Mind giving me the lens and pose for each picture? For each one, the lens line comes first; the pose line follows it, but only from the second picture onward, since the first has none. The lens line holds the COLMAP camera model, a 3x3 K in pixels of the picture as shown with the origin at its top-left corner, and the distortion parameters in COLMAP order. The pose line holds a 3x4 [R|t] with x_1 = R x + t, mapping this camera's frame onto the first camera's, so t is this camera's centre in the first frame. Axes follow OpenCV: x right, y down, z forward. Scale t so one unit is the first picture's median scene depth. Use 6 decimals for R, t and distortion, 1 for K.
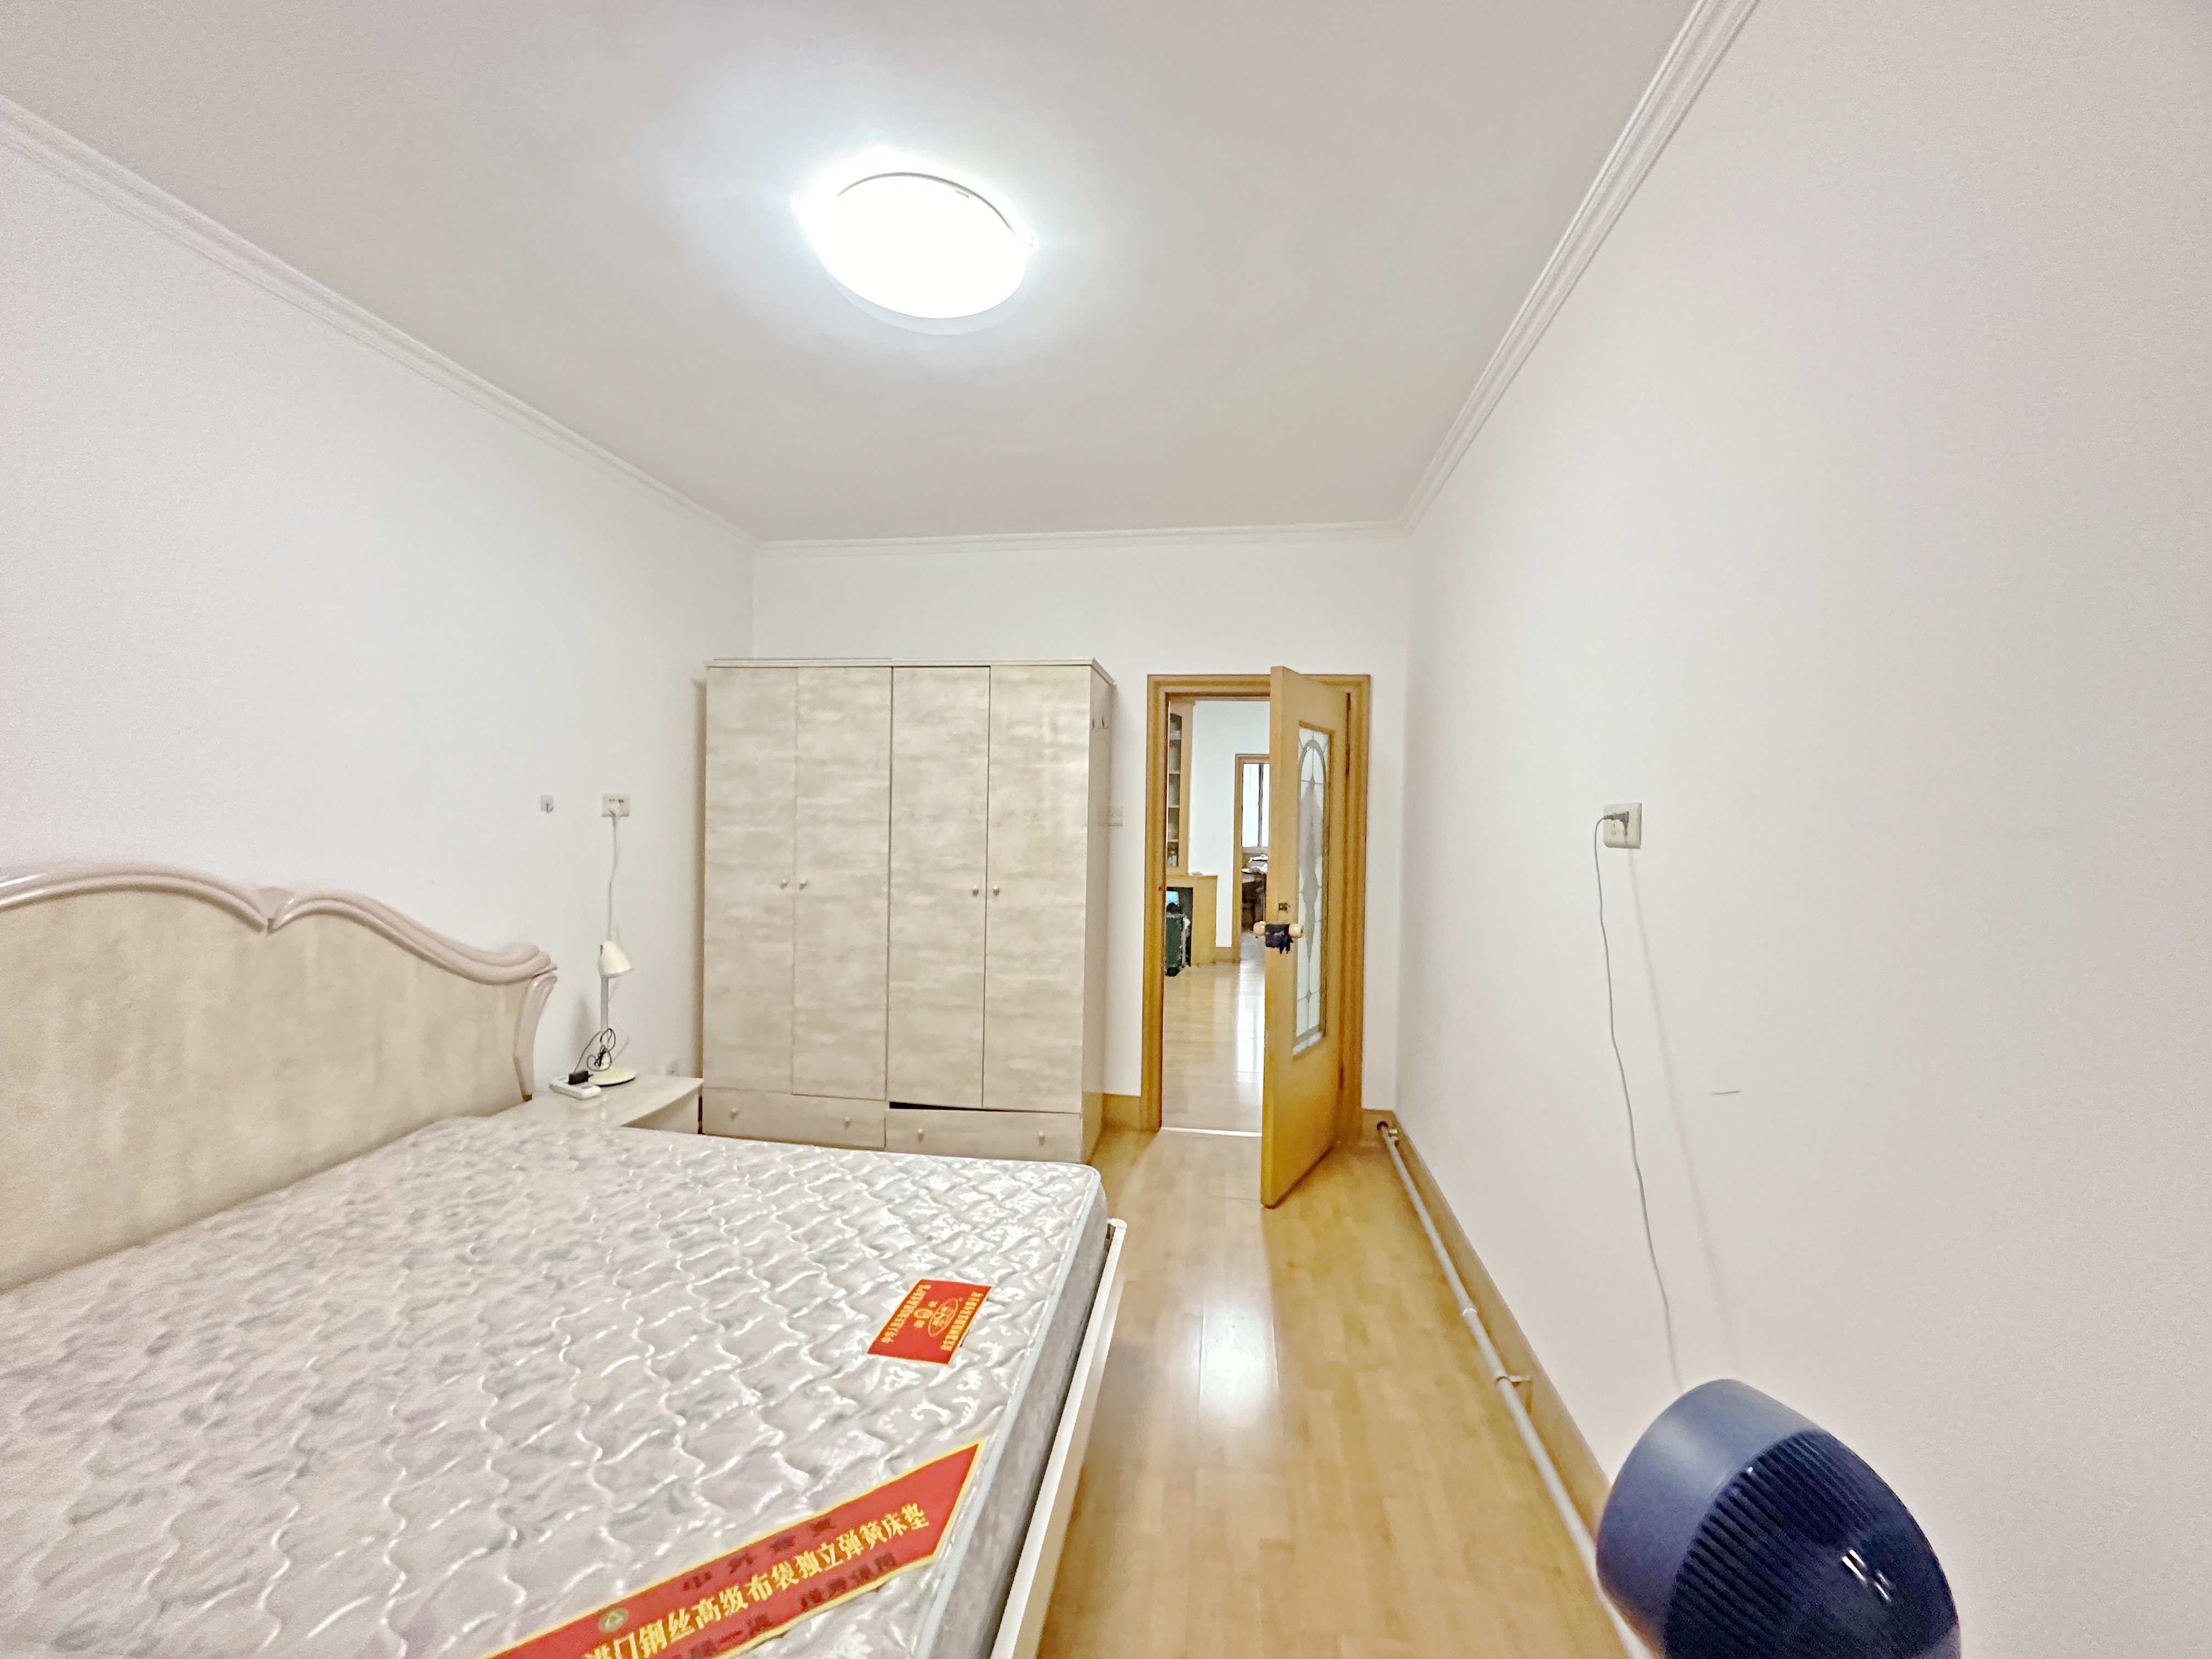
lens RADIAL K [[879.9, 0, 1112.7], [0, 879.9, 826.1], [0, 0, 1]] dist [0.000798, 0.000025]
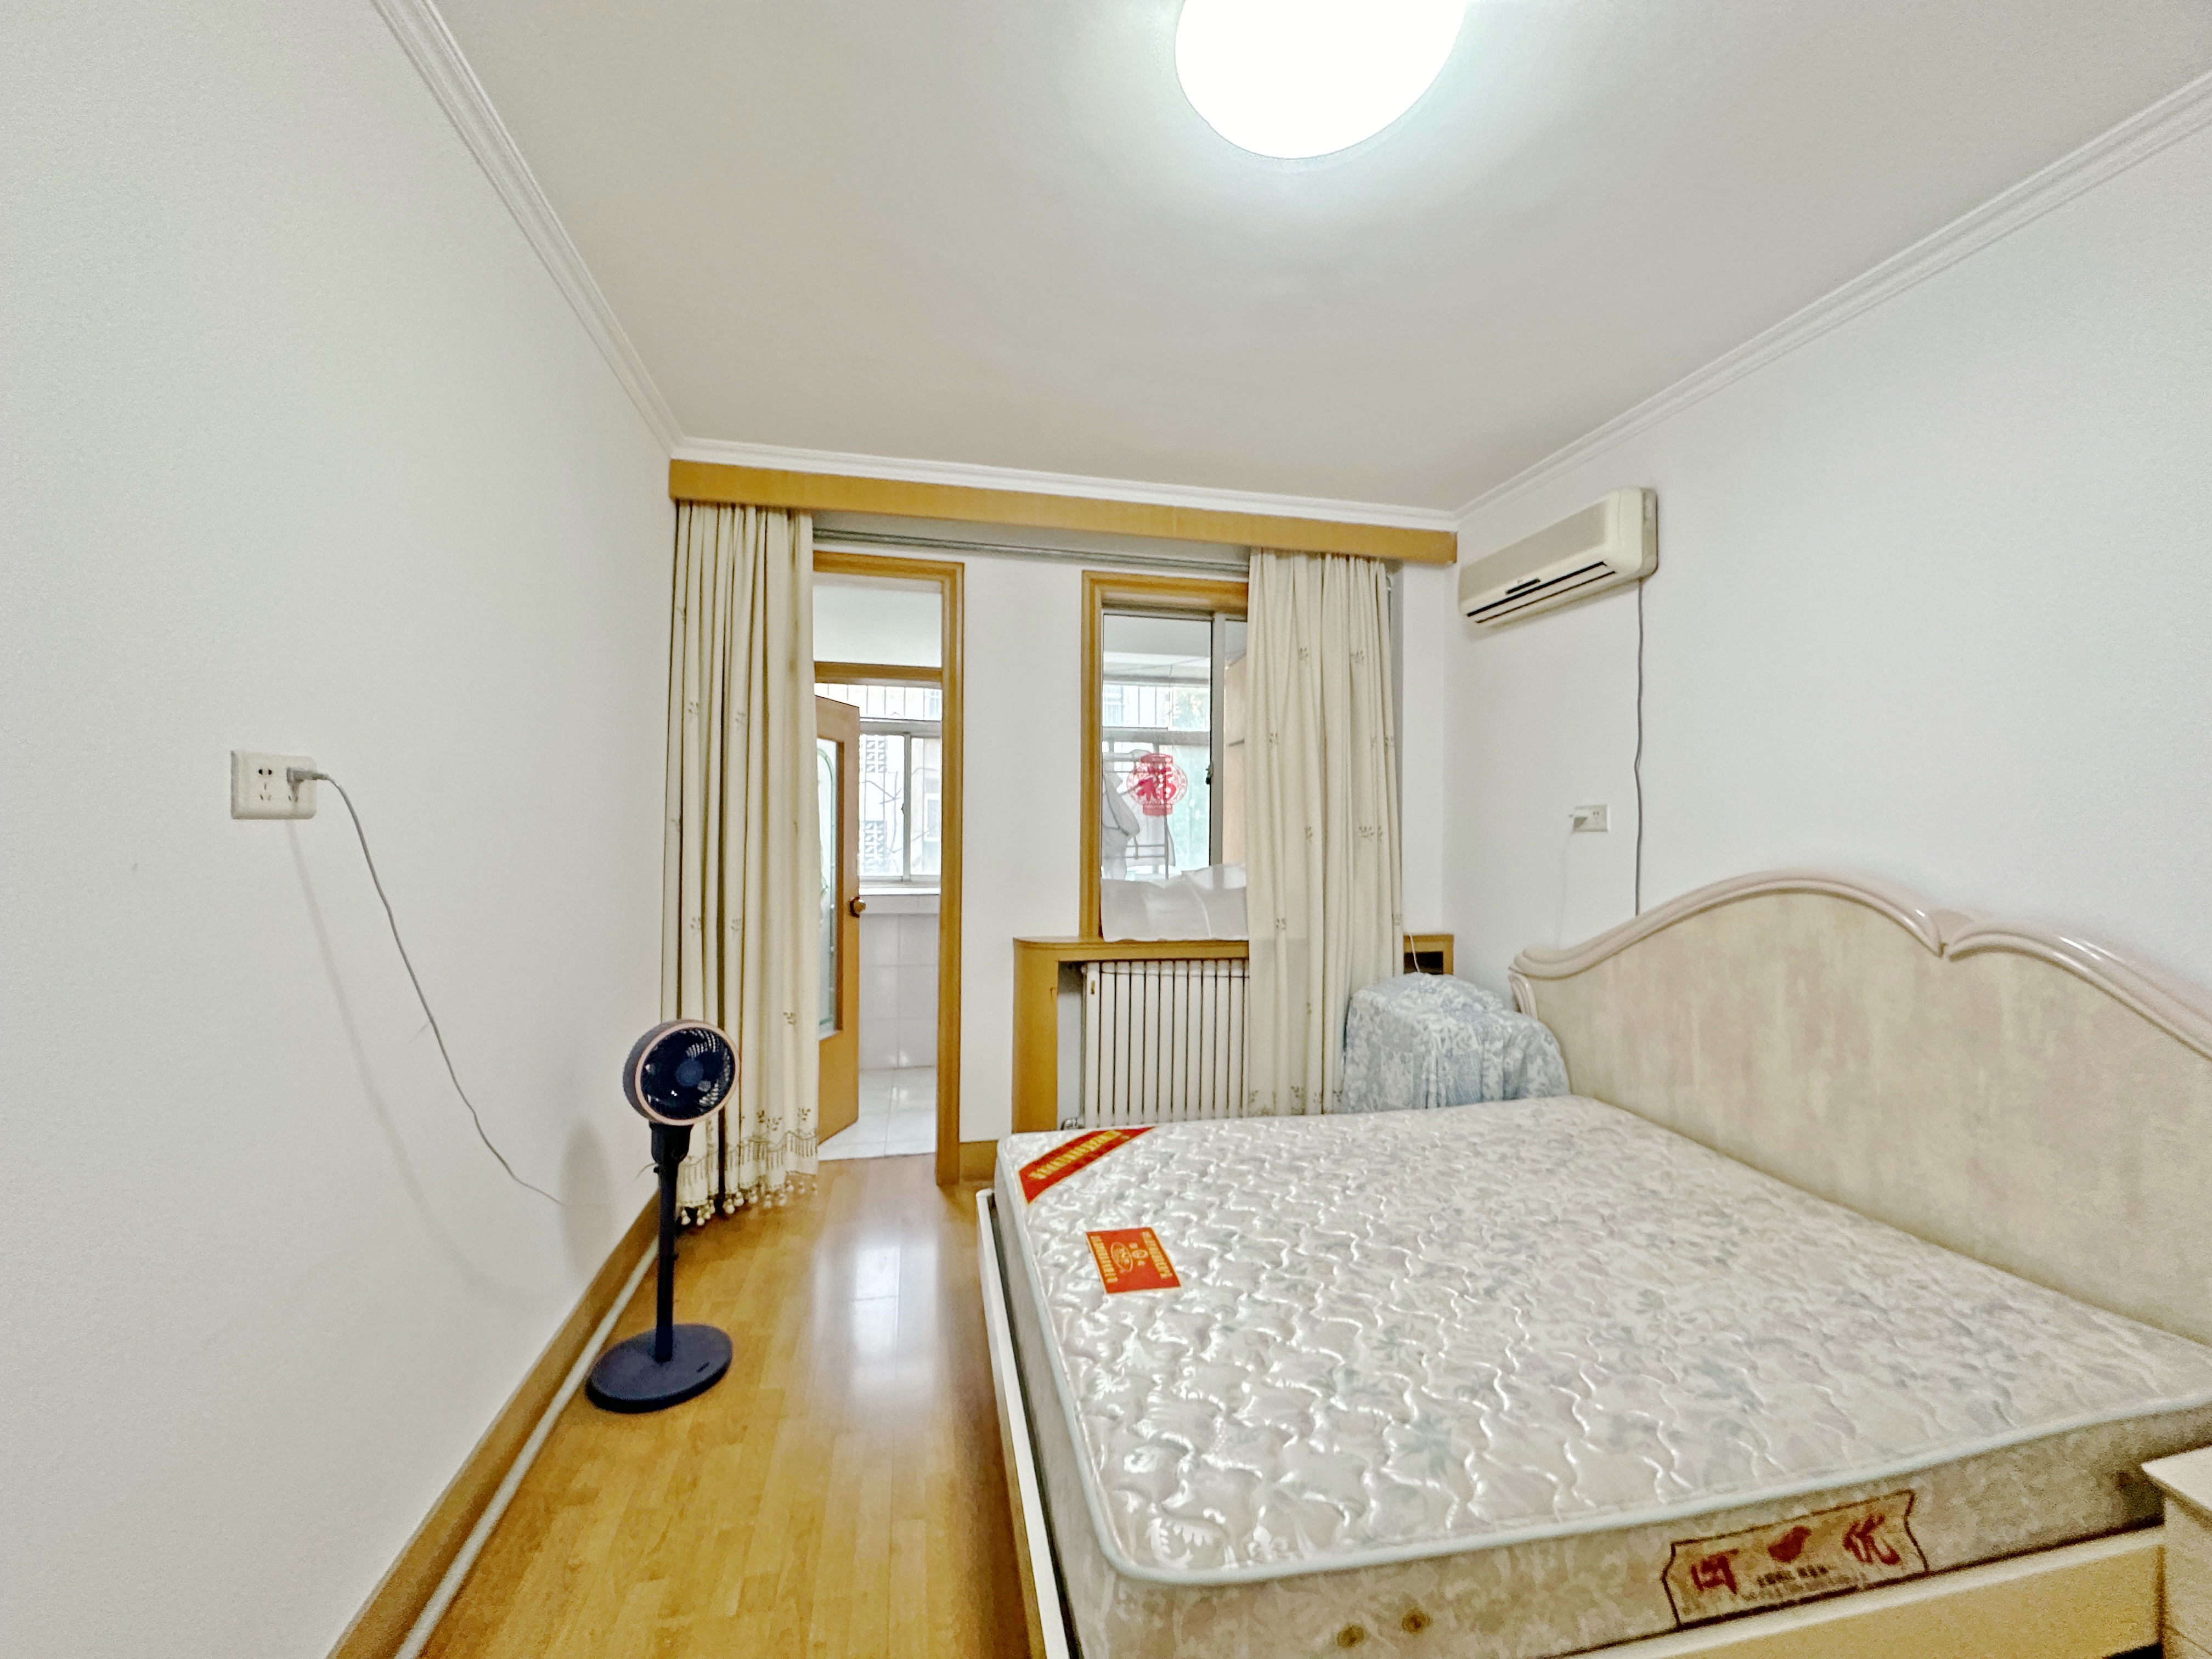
lens RADIAL K [[879.9, 0, 1126.2], [0, 879.9, 827.8], [0, 0, 1]] dist [0.000798, 0.000025]
pose [[-0.935120, -0.027262, -0.353282, 0.194402], [-0.026347, 0.999625, -0.007400, 0.015479], [0.353351, 0.002388, -0.935488, 1.861523]]
